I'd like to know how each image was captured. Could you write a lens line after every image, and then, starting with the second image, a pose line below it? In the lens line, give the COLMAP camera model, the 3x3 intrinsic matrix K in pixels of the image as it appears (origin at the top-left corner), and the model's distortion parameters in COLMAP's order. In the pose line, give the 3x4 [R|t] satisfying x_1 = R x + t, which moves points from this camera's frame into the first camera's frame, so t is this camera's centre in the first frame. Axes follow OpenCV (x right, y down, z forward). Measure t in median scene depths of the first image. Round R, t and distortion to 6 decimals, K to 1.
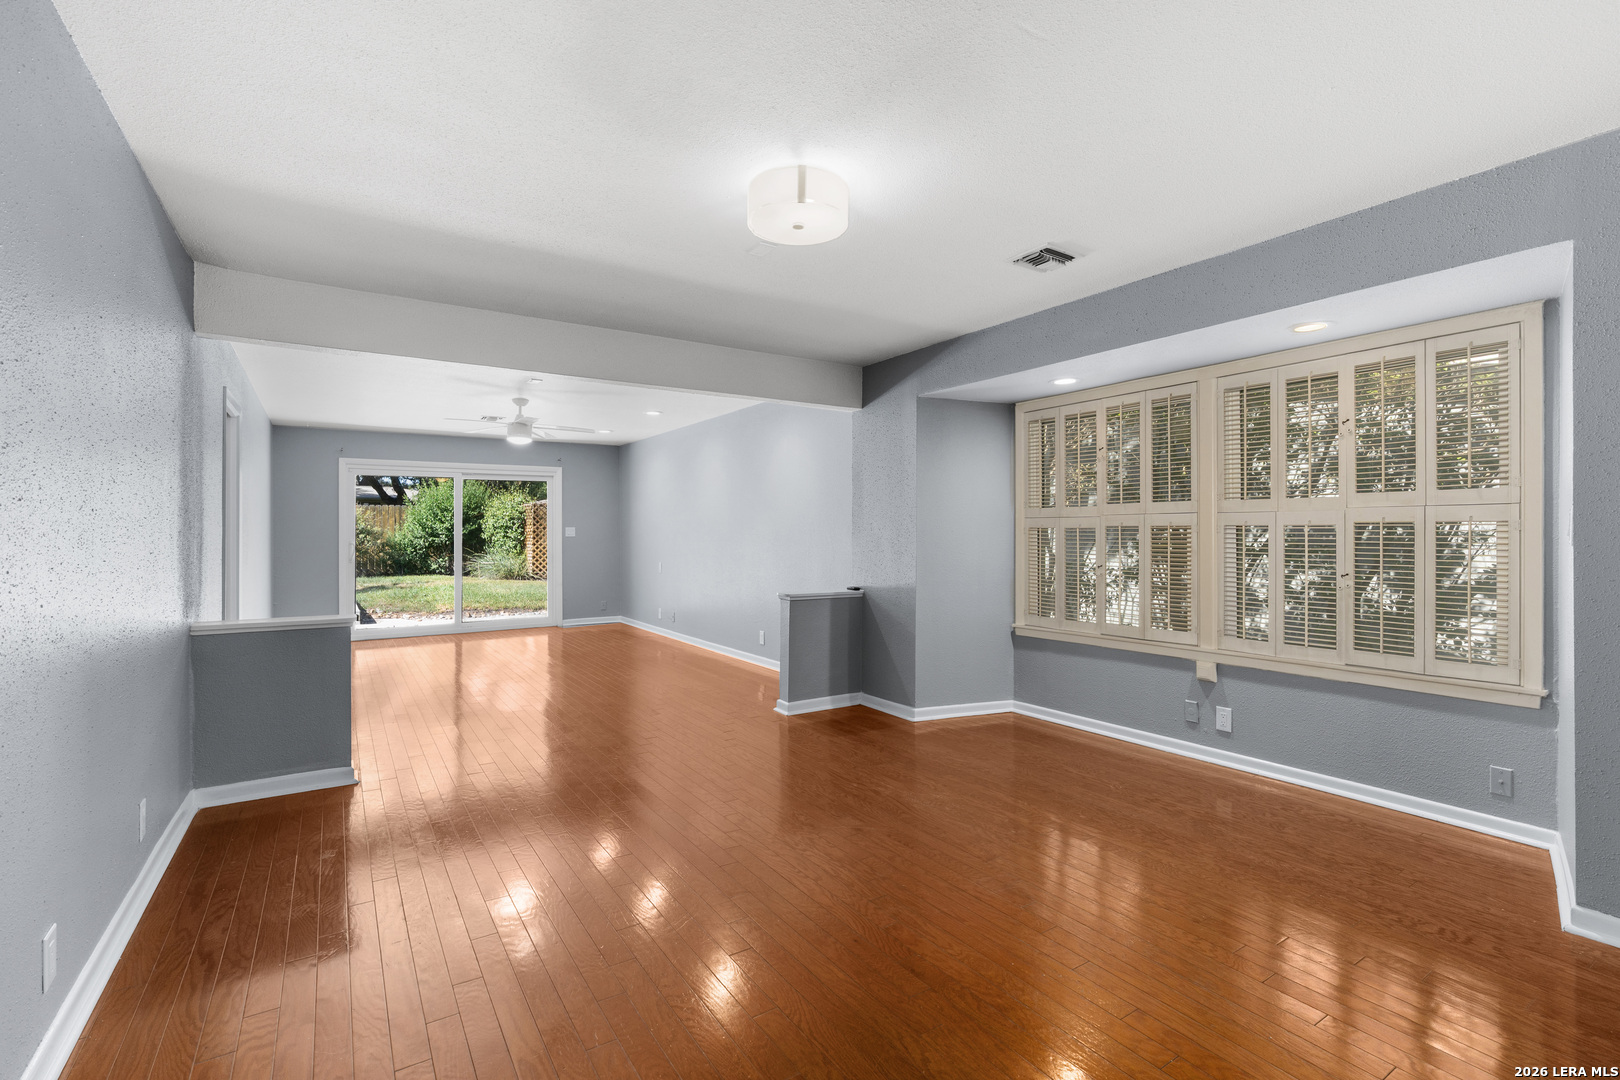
lens RADIAL K [[738.3, 0, 815.2], [0, 738.3, 536.2], [0, 0, 1]] dist [0.001122, 0.000373]
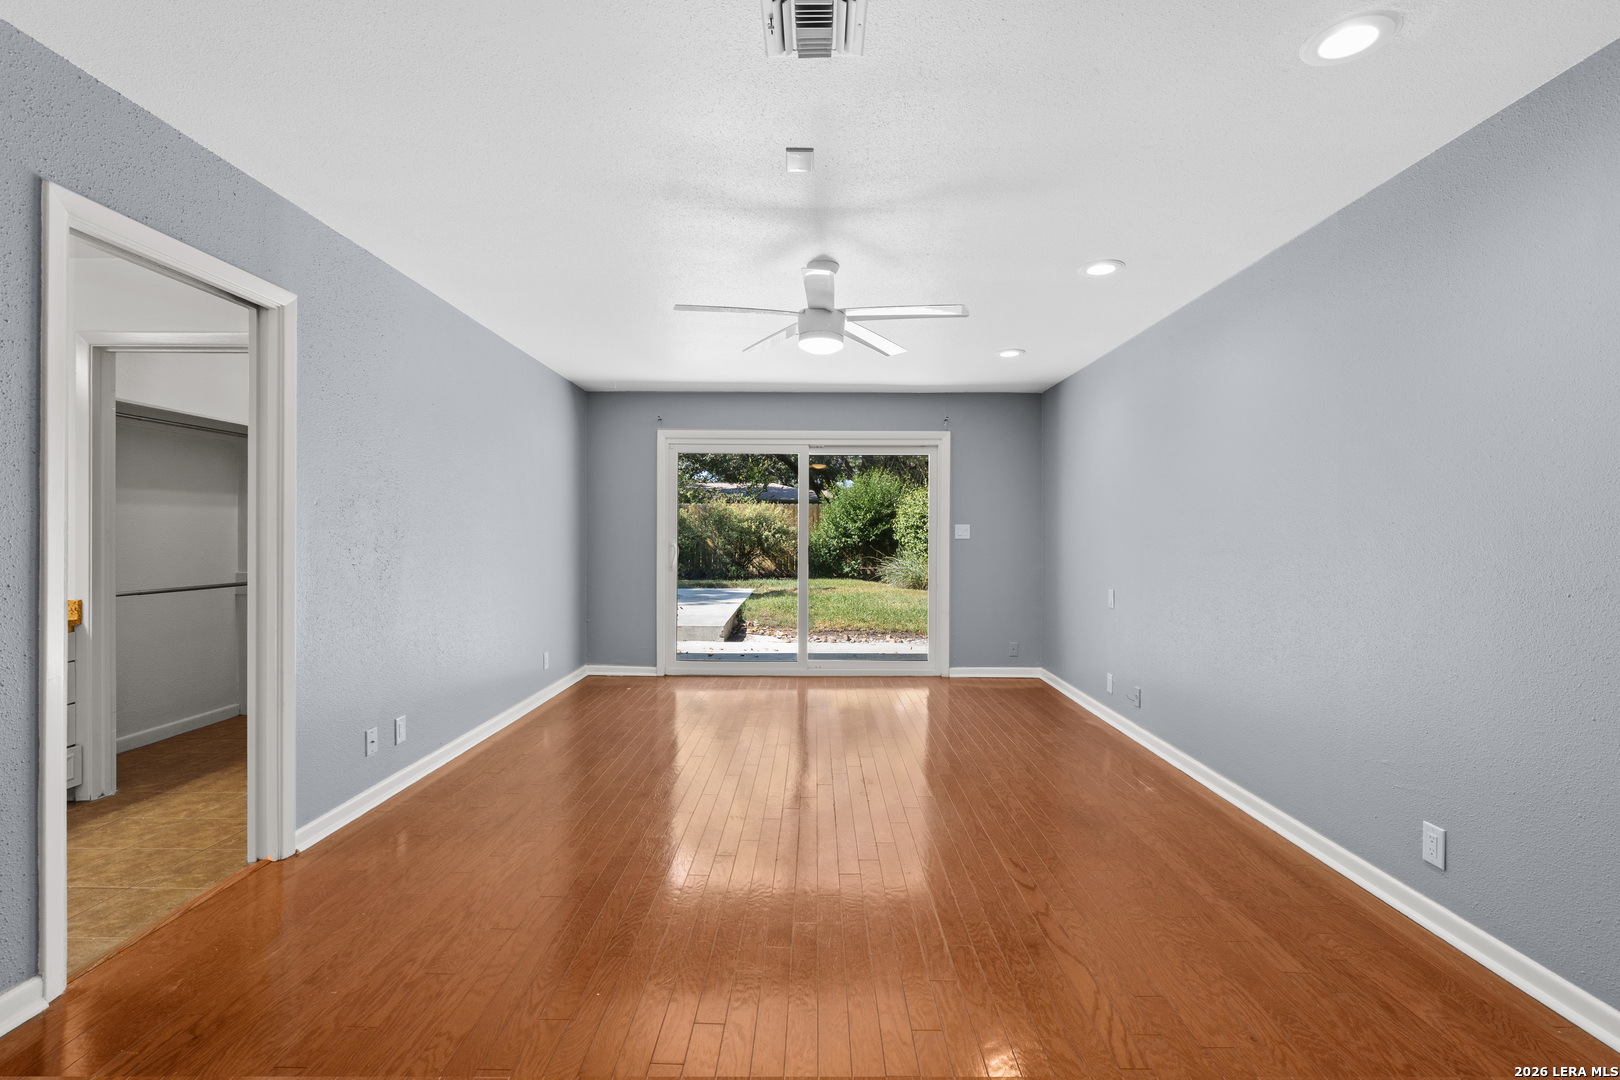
lens RADIAL K [[738.3, 0, 805.4], [0, 738.3, 540.2], [0, 0, 1]] dist [0.001122, 0.000373]
pose [[0.829891, 0.012748, -0.557780, -0.051955], [-0.011592, 0.999917, 0.005606, -0.000170], [0.557805, 0.001814, 0.829970, 0.235330]]
